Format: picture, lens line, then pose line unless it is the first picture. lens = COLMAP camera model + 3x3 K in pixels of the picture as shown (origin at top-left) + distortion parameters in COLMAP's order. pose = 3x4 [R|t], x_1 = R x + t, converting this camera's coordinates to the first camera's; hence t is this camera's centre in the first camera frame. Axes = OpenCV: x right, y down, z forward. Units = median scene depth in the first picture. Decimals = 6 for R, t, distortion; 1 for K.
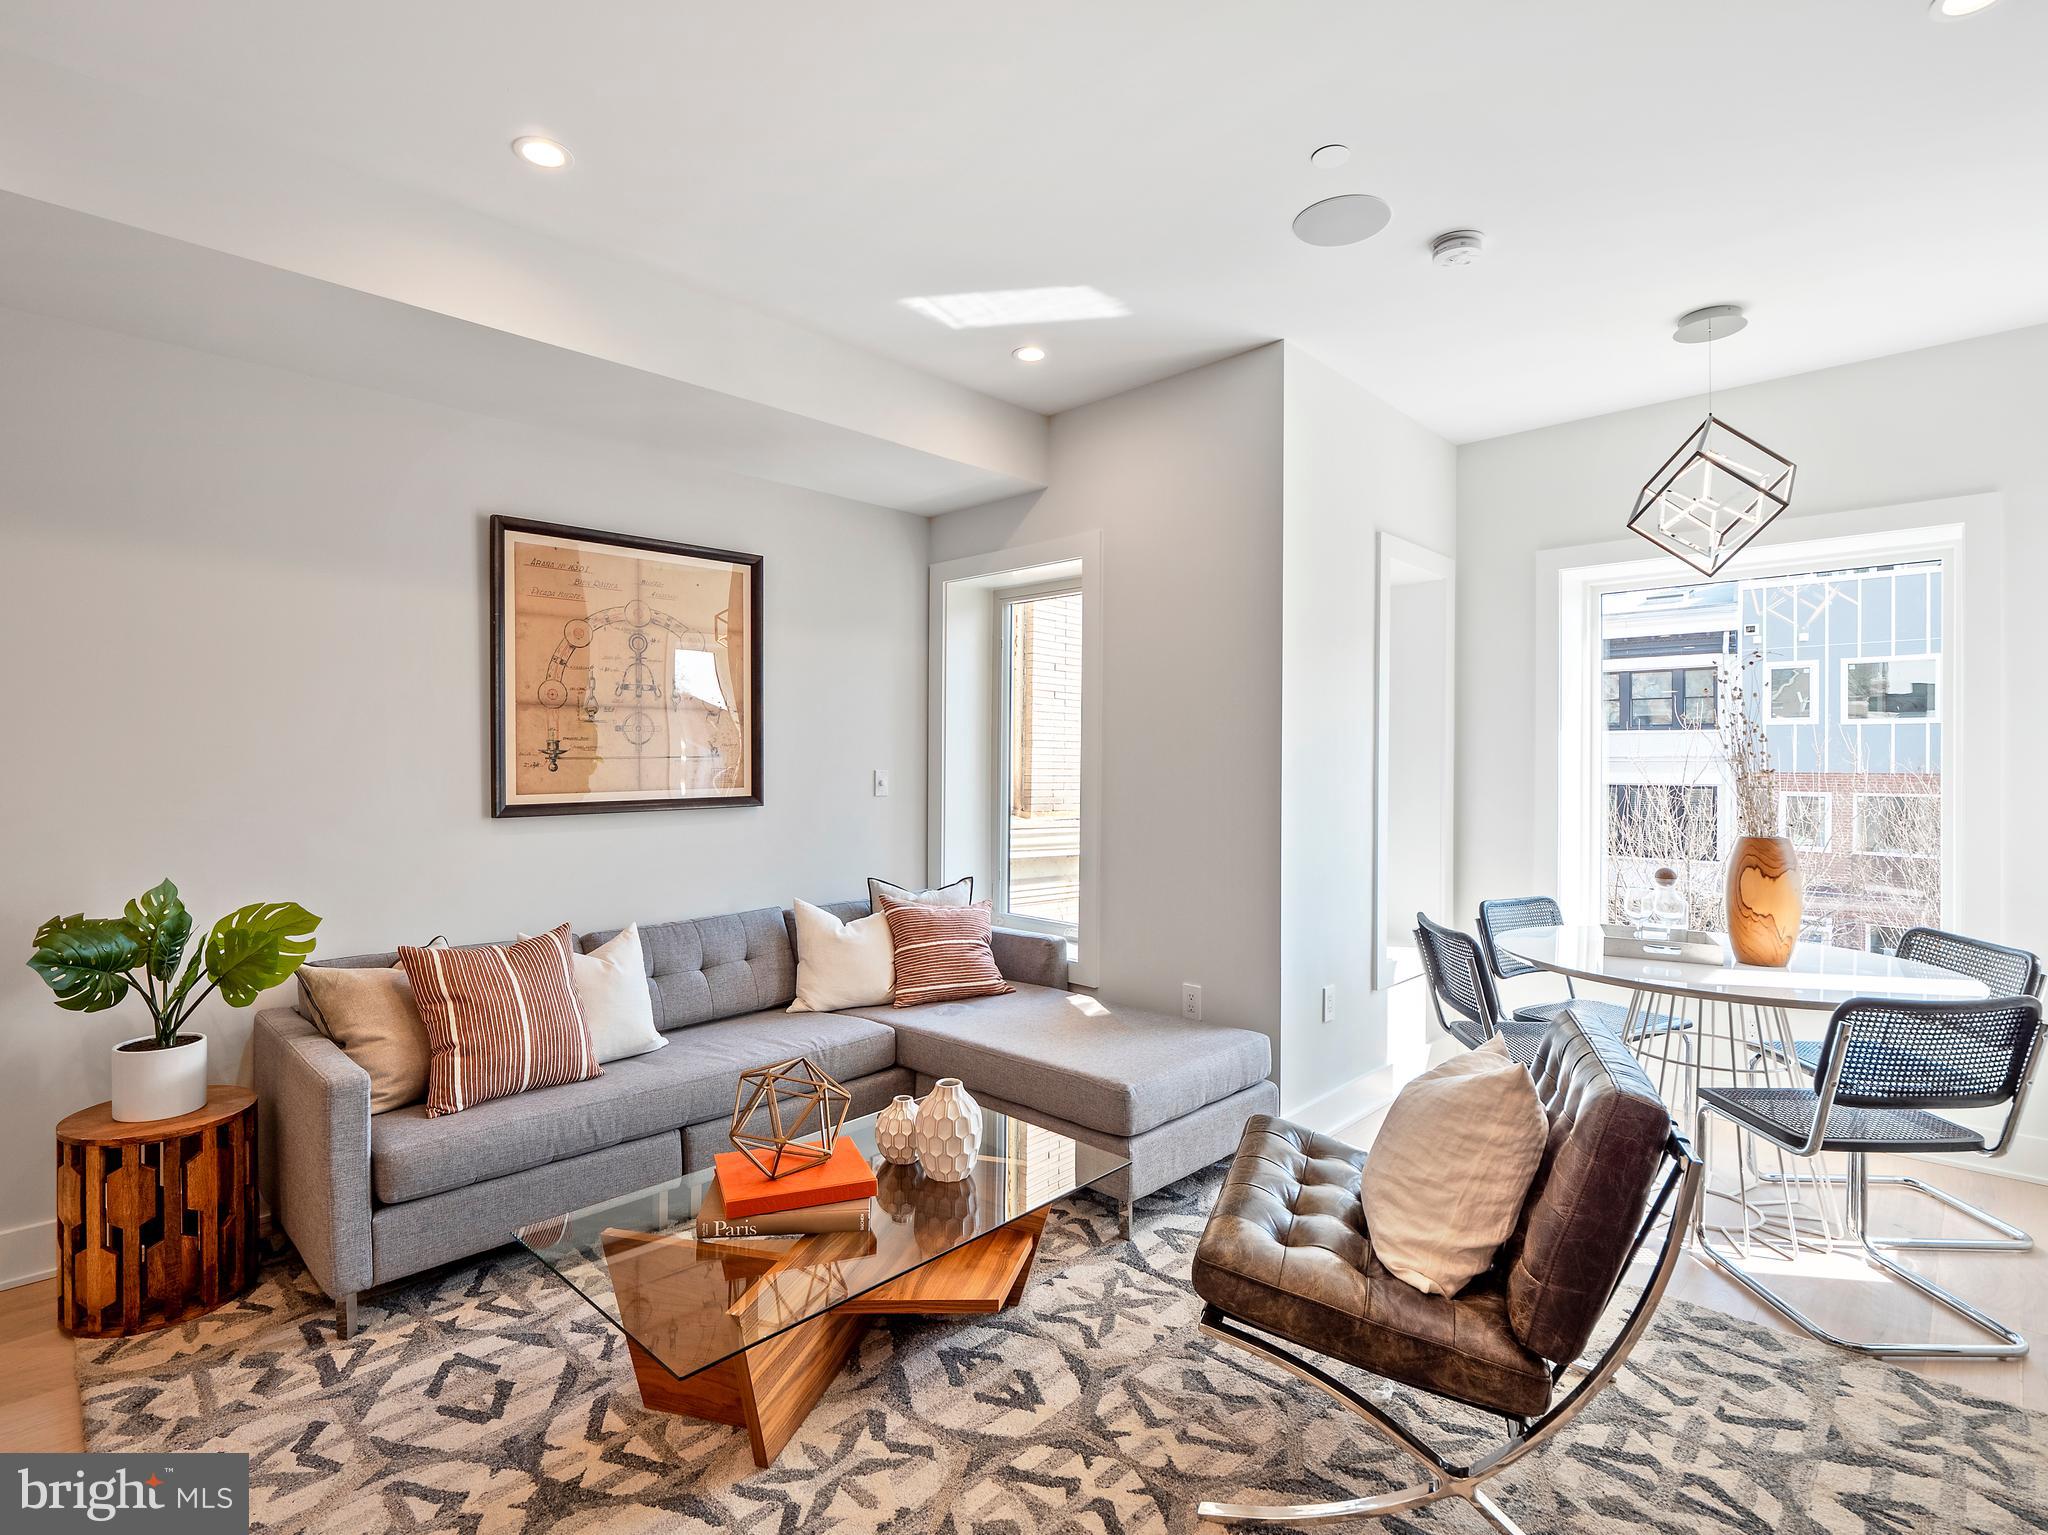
lens RADIAL K [[1002.9, 0, 1015.4], [0, 1002.9, 762.8], [0, 0, 1]] dist [-0.009073, -0.001585]
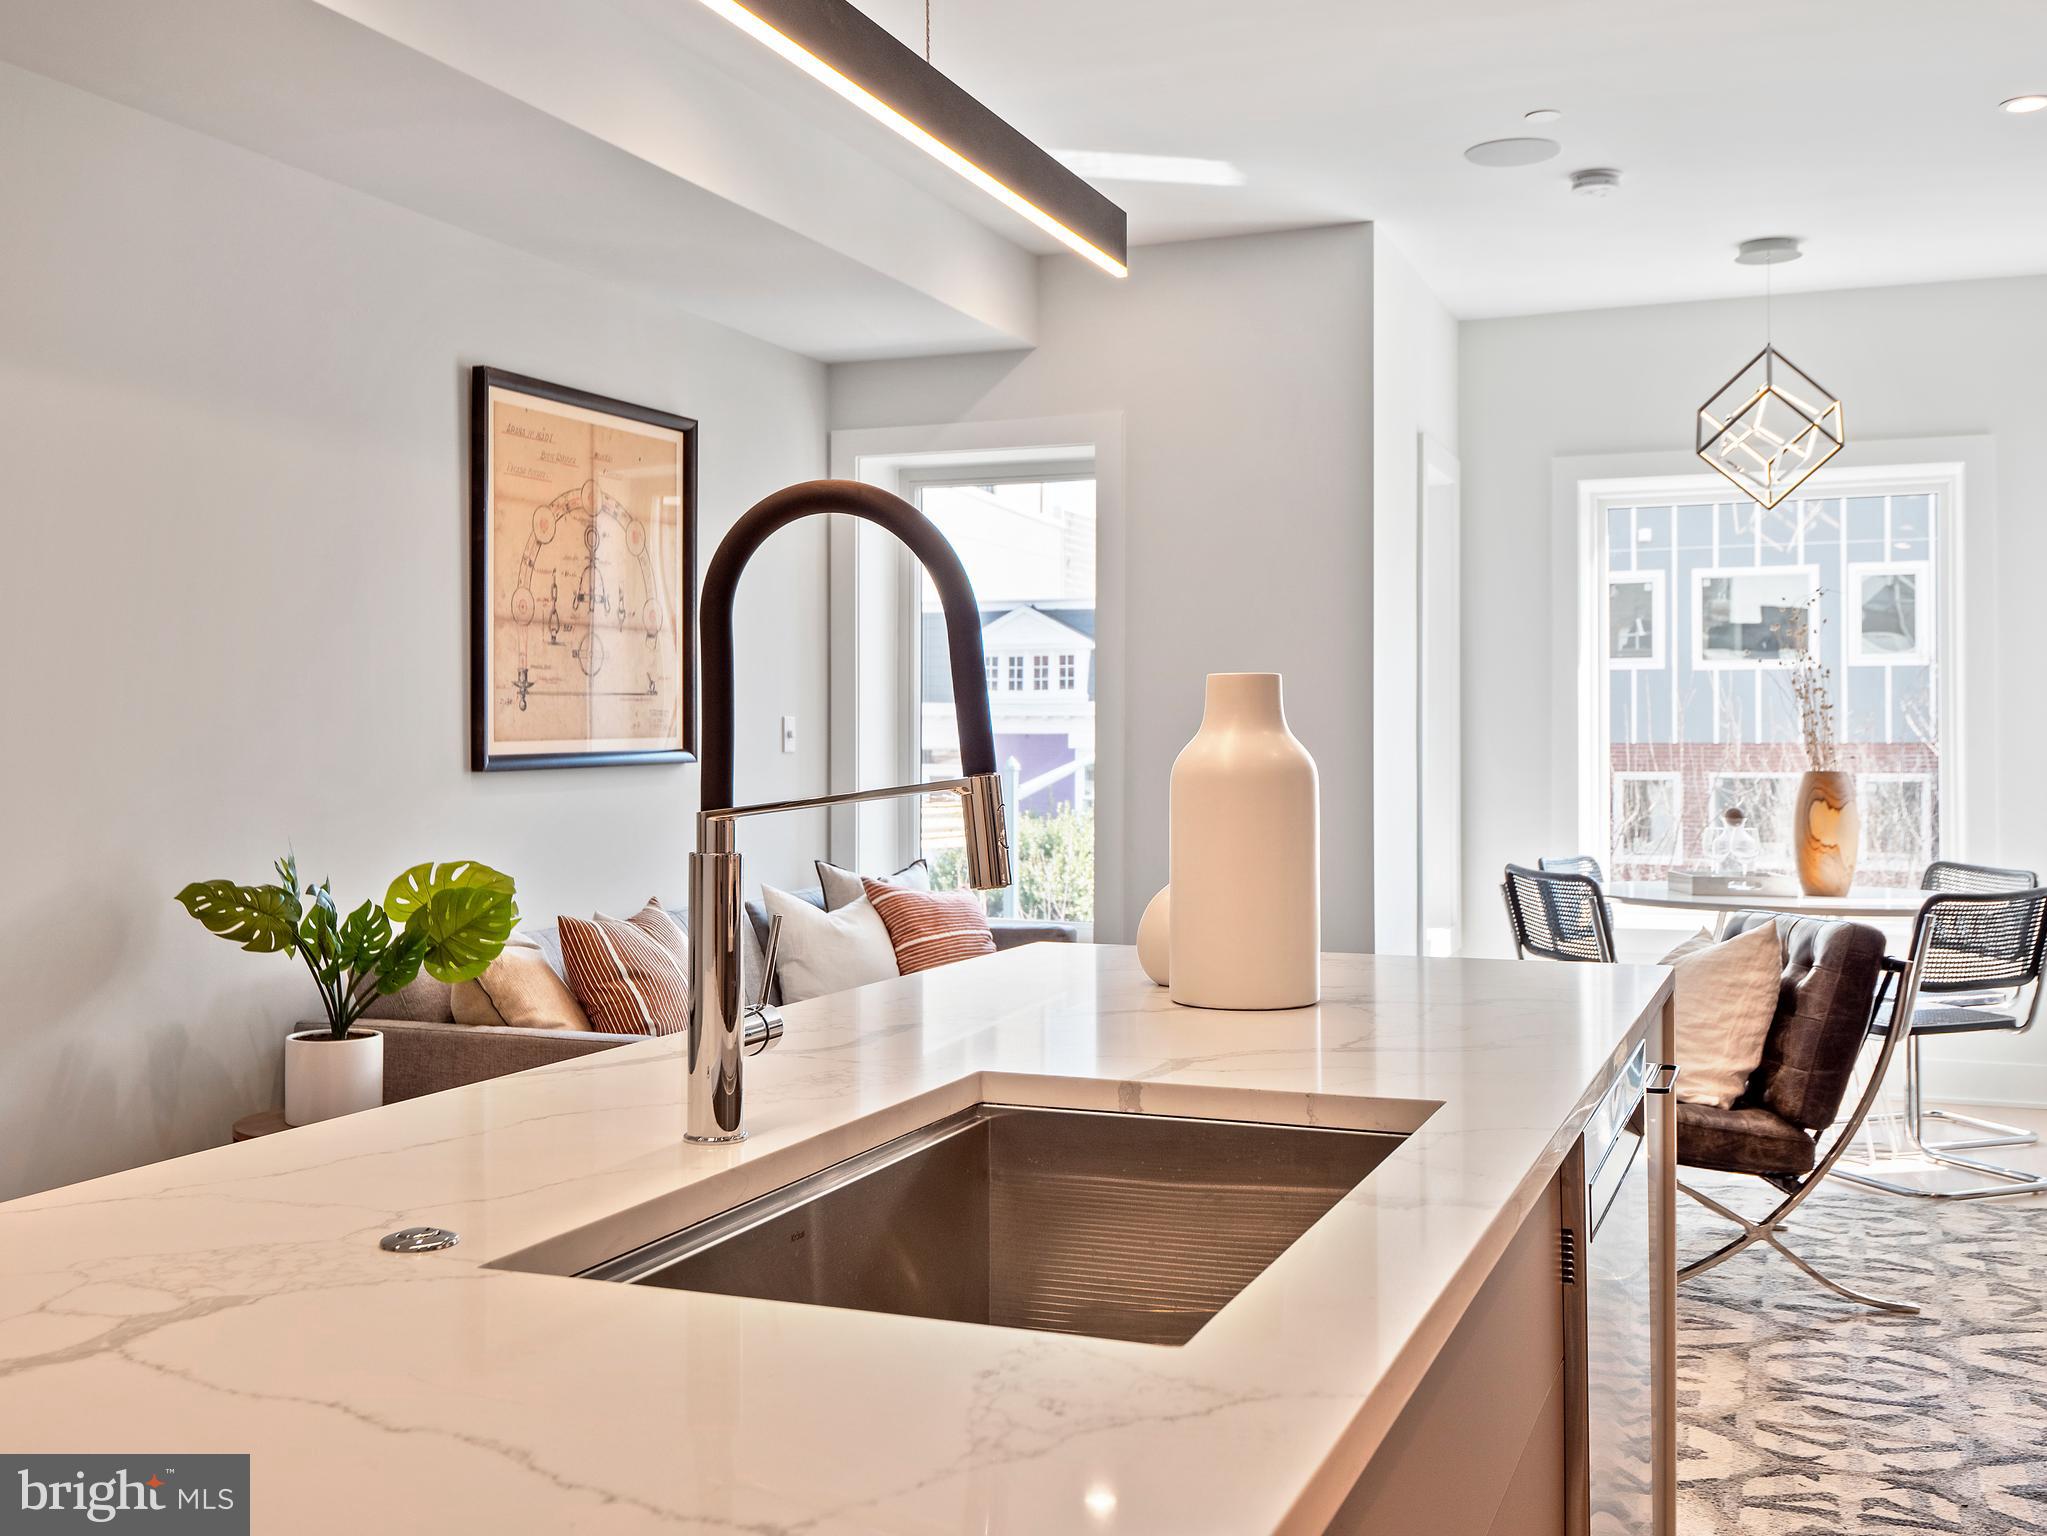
lens RADIAL K [[2026.9, 0, 1012.8], [0, 2026.9, 721.6], [0, 0, 1]] dist [0.069029, -0.136587]
pose [[0.924919, -0.002439, 0.380156, -0.721653], [0.006122, 0.999945, -0.008478, 0.032507], [-0.380114, 0.010168, 0.924884, -0.546280]]
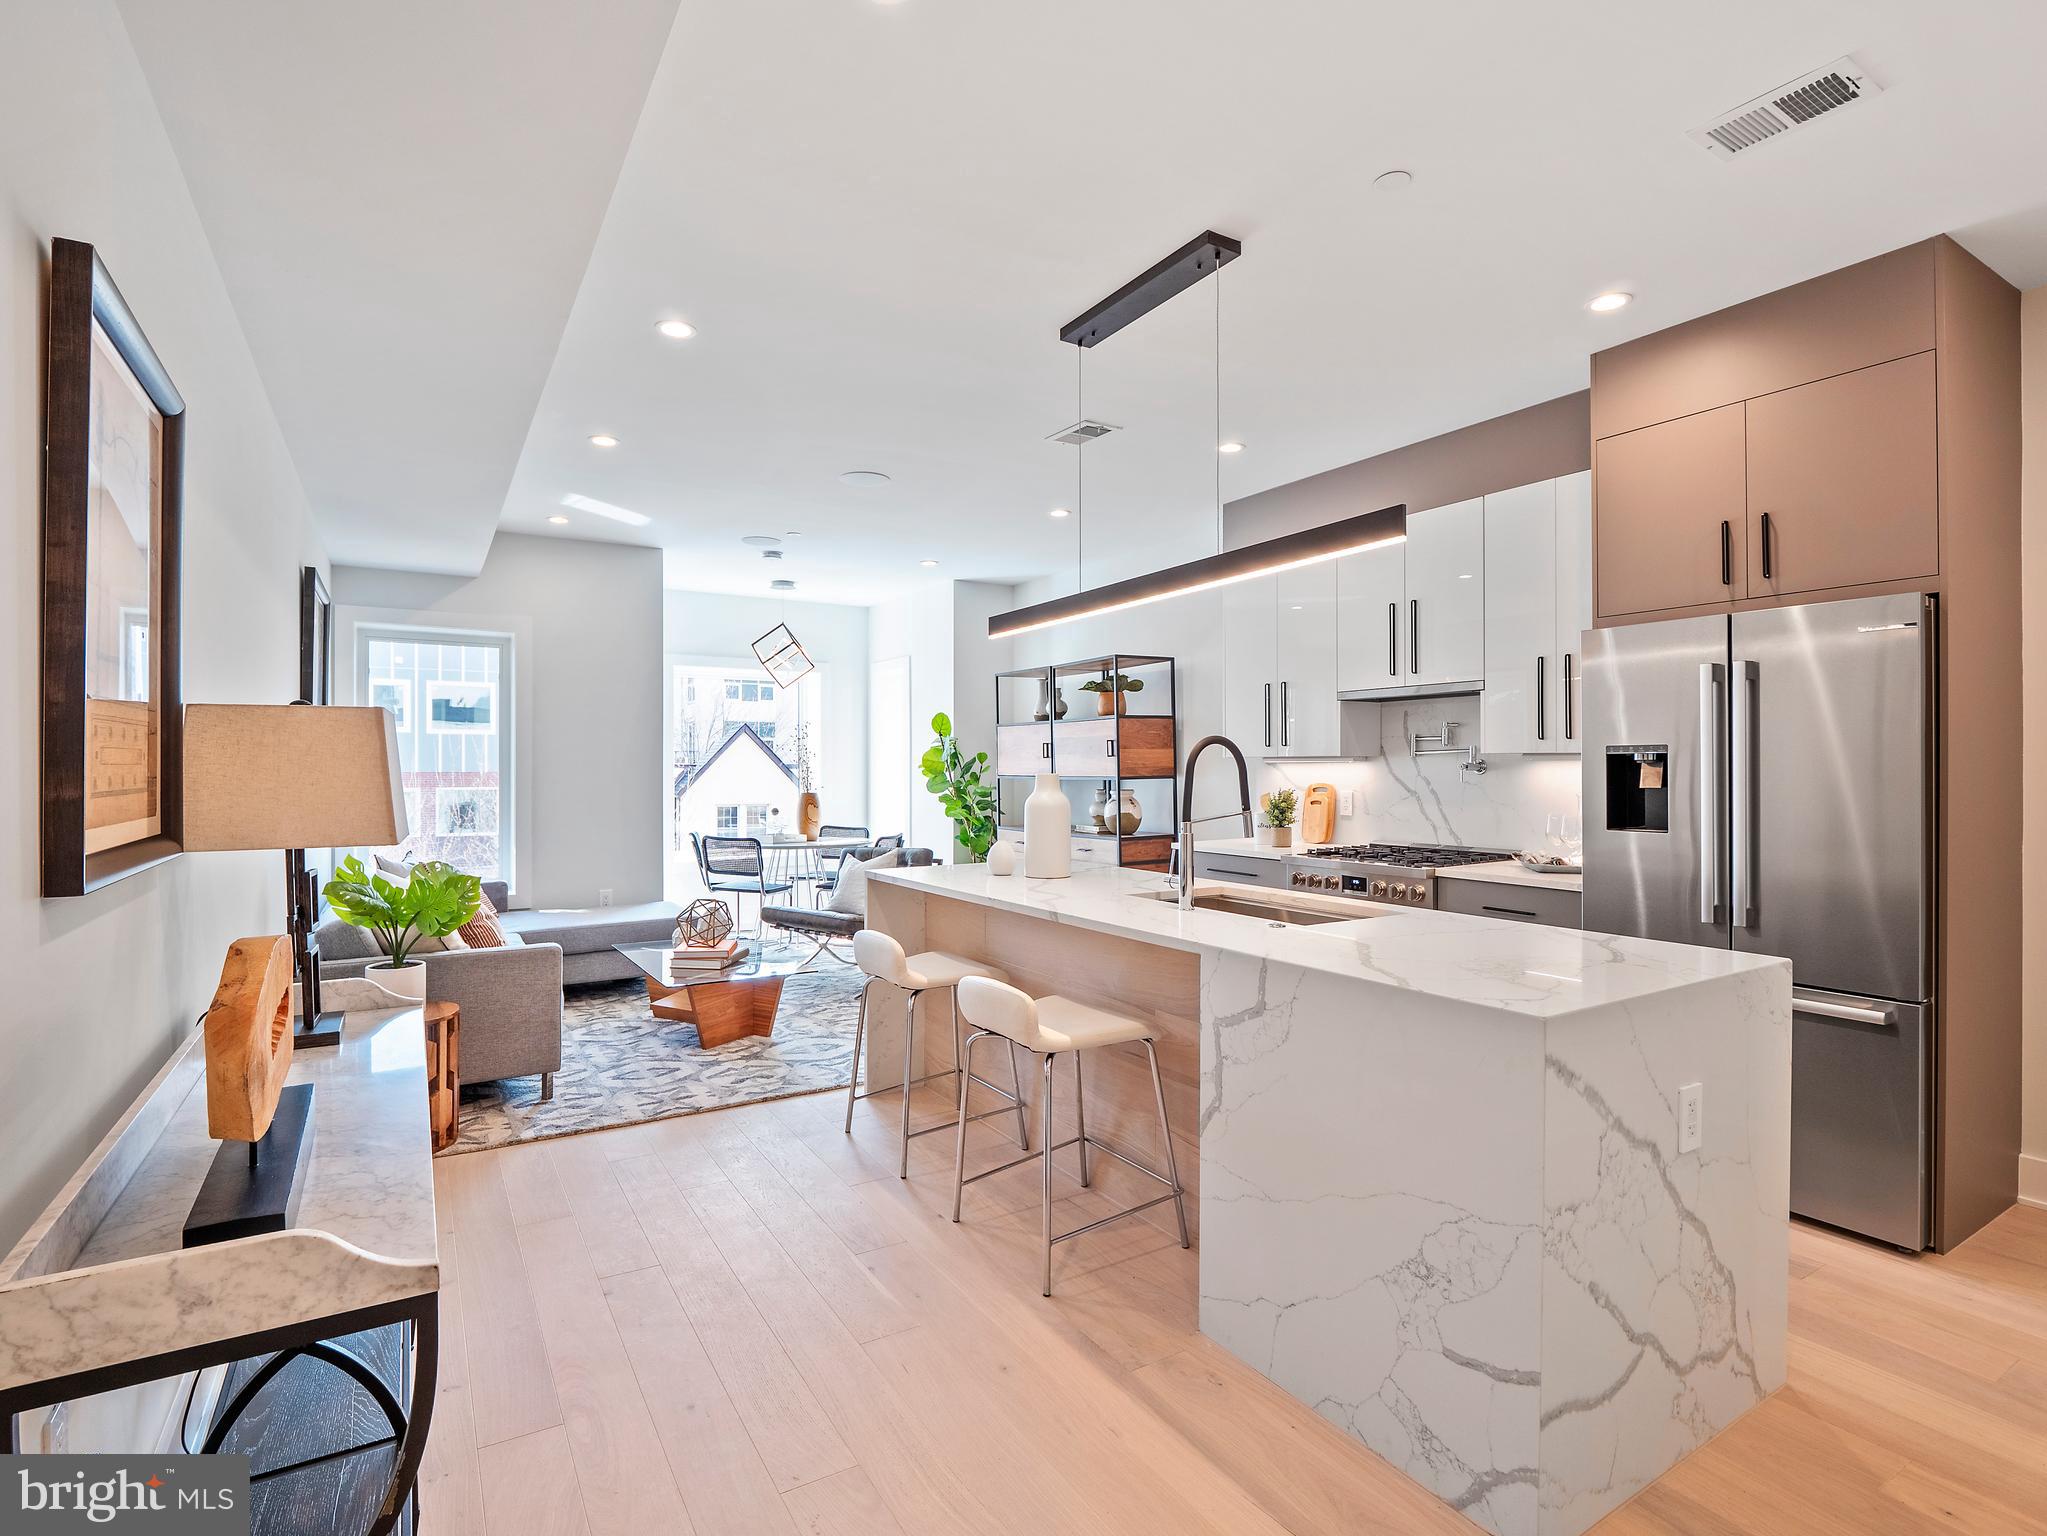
lens RADIAL K [[1002.5, 0, 1014.9], [0, 1002.5, 763.3], [0, 0, 1]] dist [-0.009073, -0.001585]
pose [[0.244066, -0.001489, 0.969757, -1.487710], [0.002740, 0.999996, 0.000846, -0.002876], [-0.969755, 0.002451, 0.244070, -0.146856]]
